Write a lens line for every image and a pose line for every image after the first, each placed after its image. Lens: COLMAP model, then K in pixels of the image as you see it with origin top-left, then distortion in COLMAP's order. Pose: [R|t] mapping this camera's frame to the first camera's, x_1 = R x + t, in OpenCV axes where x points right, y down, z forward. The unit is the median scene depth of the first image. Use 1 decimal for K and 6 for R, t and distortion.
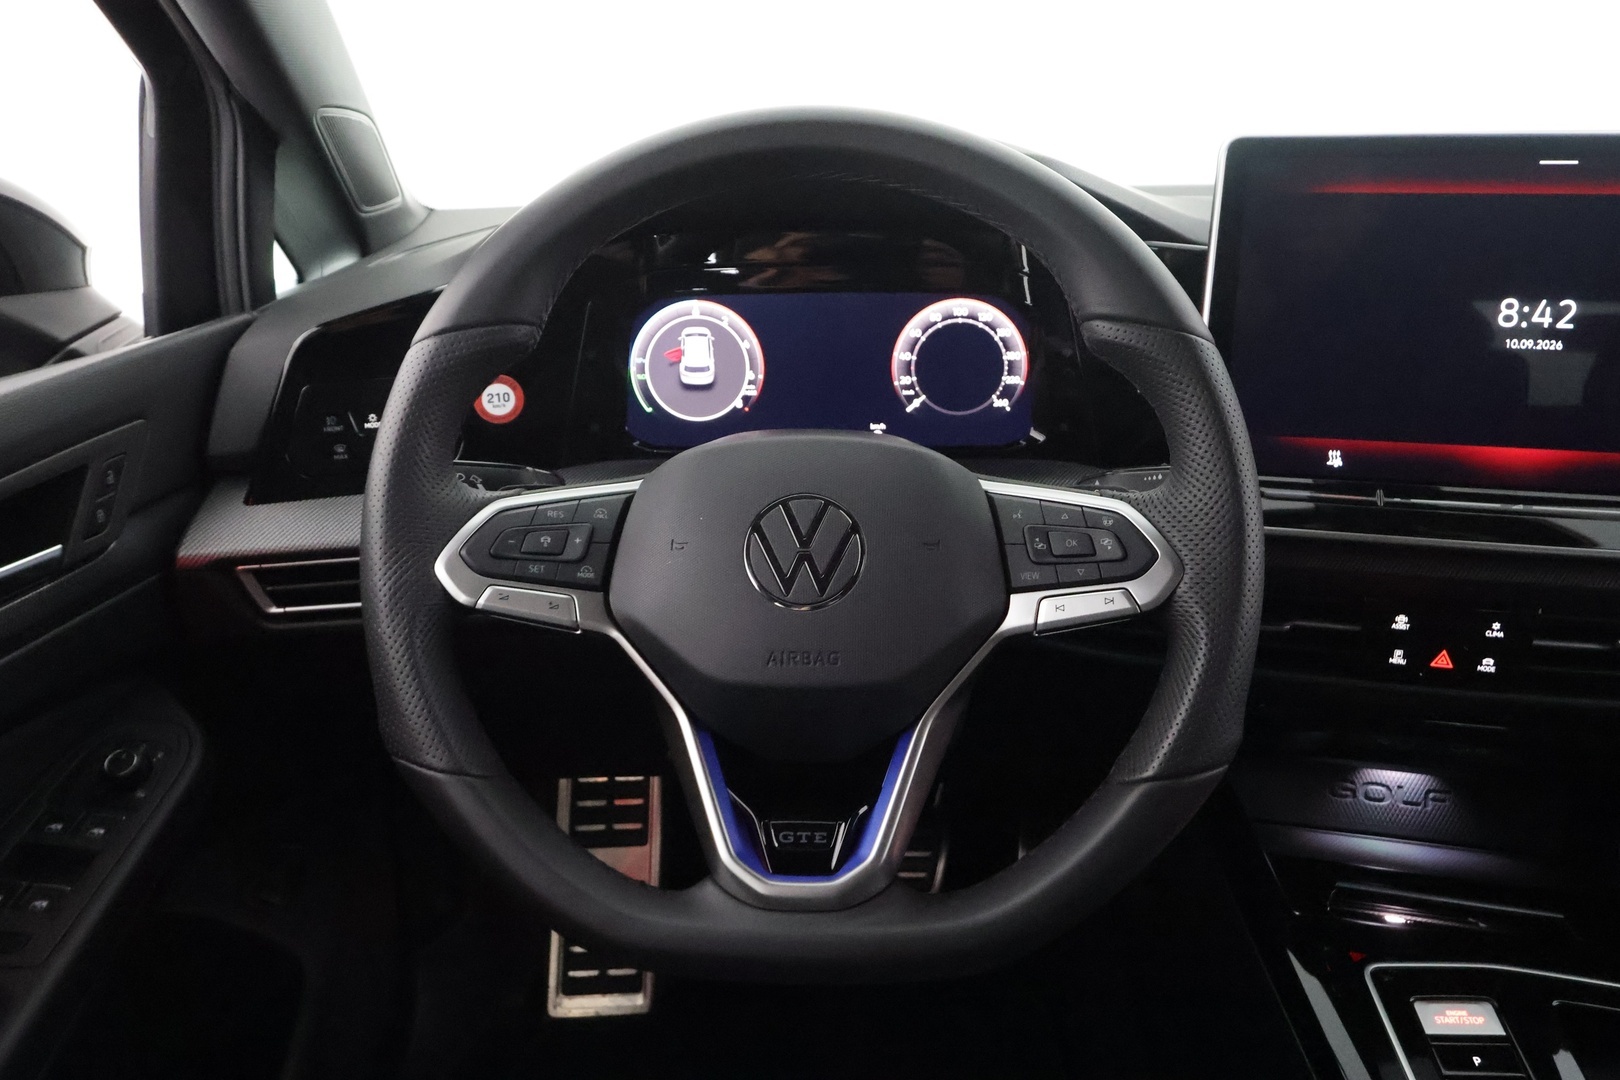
lens RADIAL K [[1269.1, 0, 813.2], [0, 1269.1, 546.3], [0, 0, 1]] dist [-0.001116, 0.006762]
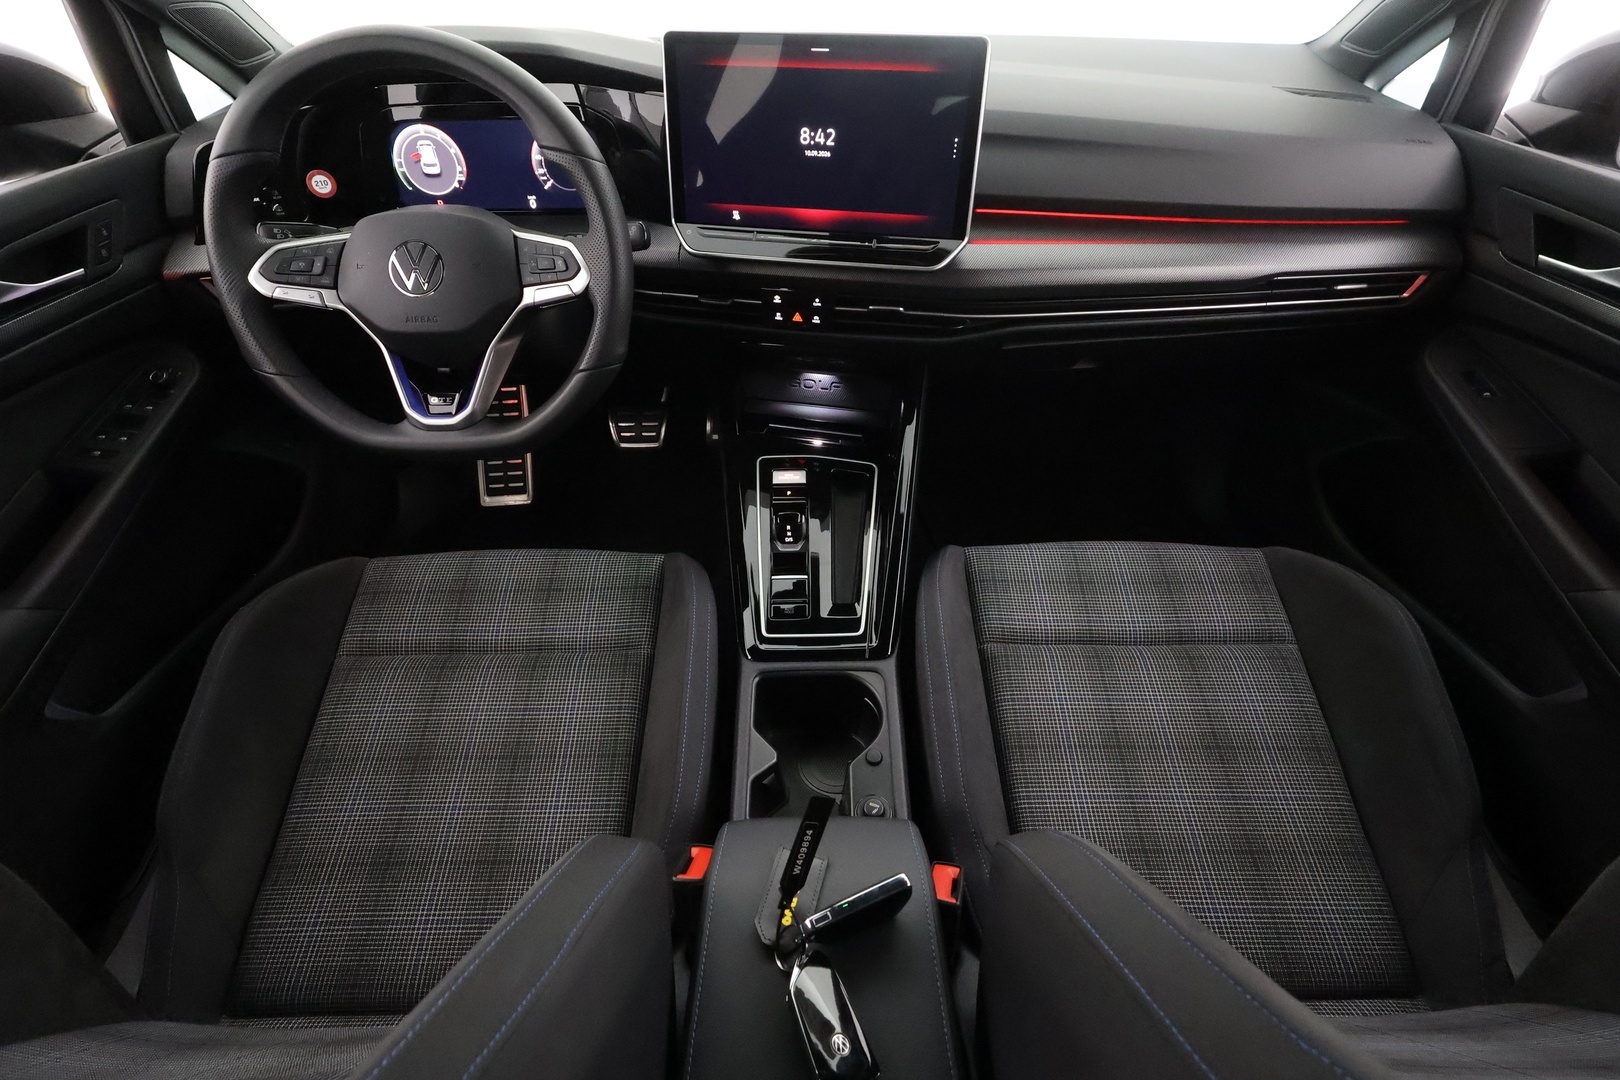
lens RADIAL K [[743.6, 0, 810.9], [0, 743.6, 546.7], [0, 0, 1]] dist [-0.010356, 0.005966]
pose [[0.998469, -0.028867, 0.047187, 0.483172], [0.009667, 0.930968, 0.364973, -0.007775], [-0.054466, -0.363958, 0.929821, -0.322343]]
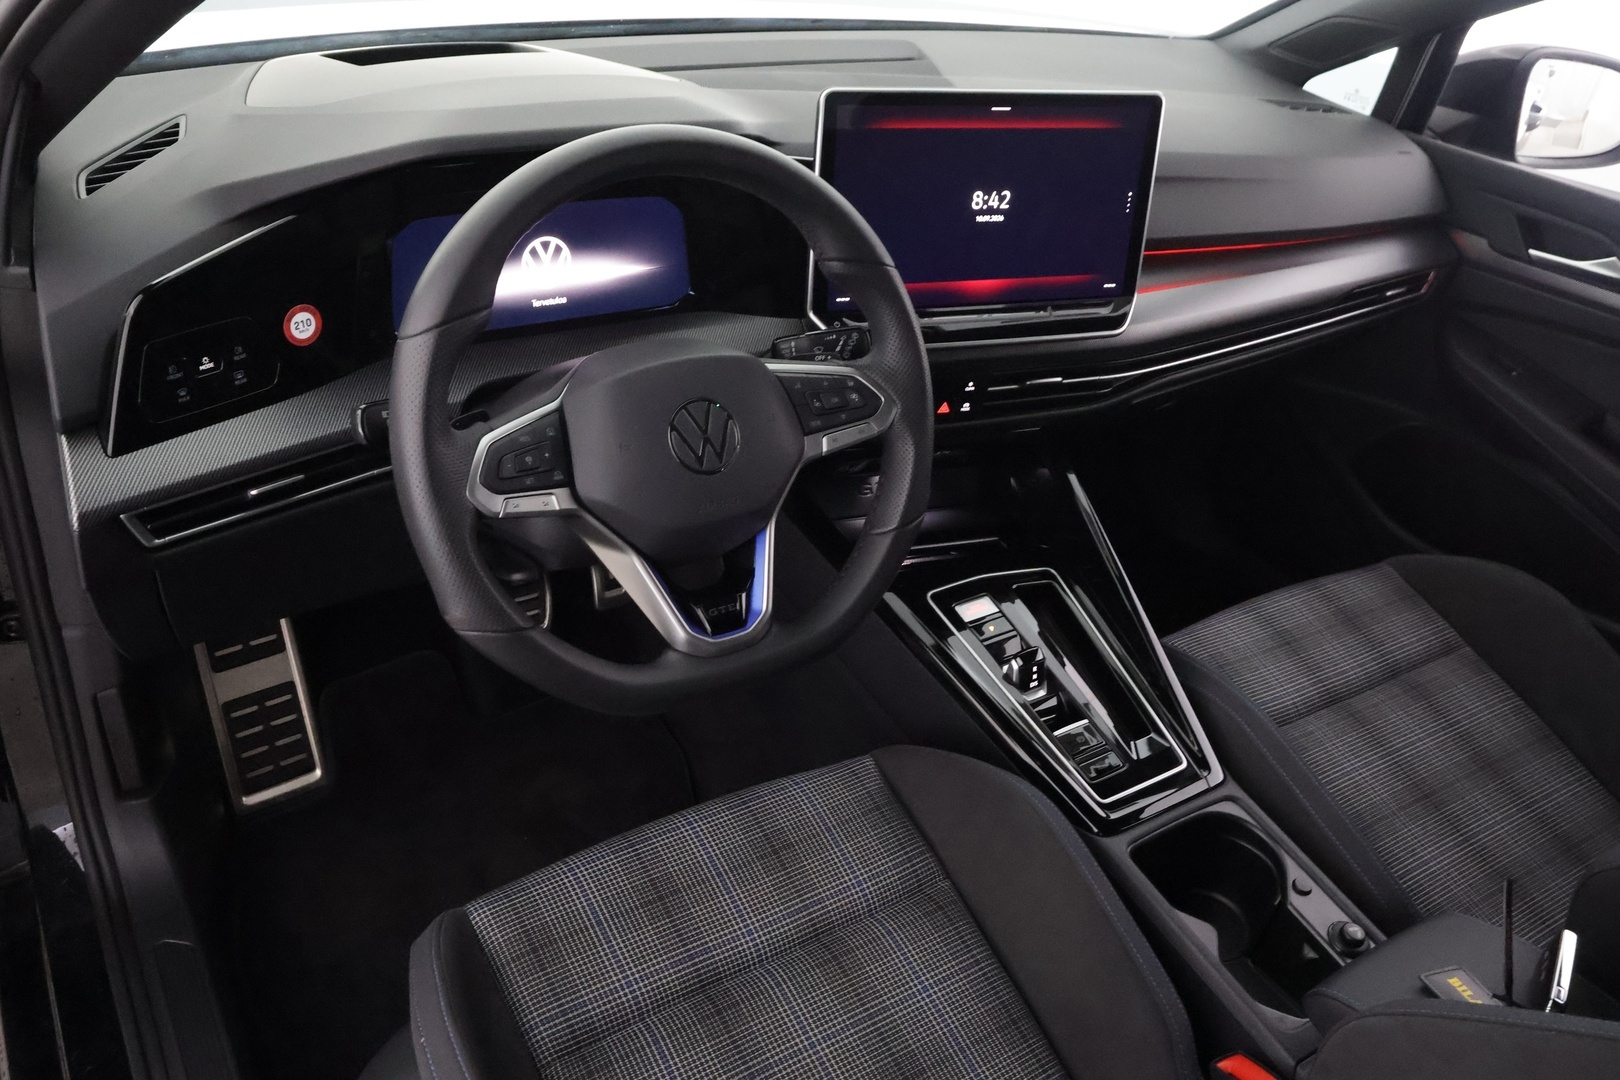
lens RADIAL K [[1269.1, 0, 813.2], [0, 1269.1, 546.3], [0, 0, 1]] dist [-0.001116, 0.006762]
pose [[0.812946, -0.234438, 0.533064, -0.615476], [0.090702, 0.955188, 0.281761, -0.238548], [-0.575232, -0.180706, 0.797780, -0.279647]]
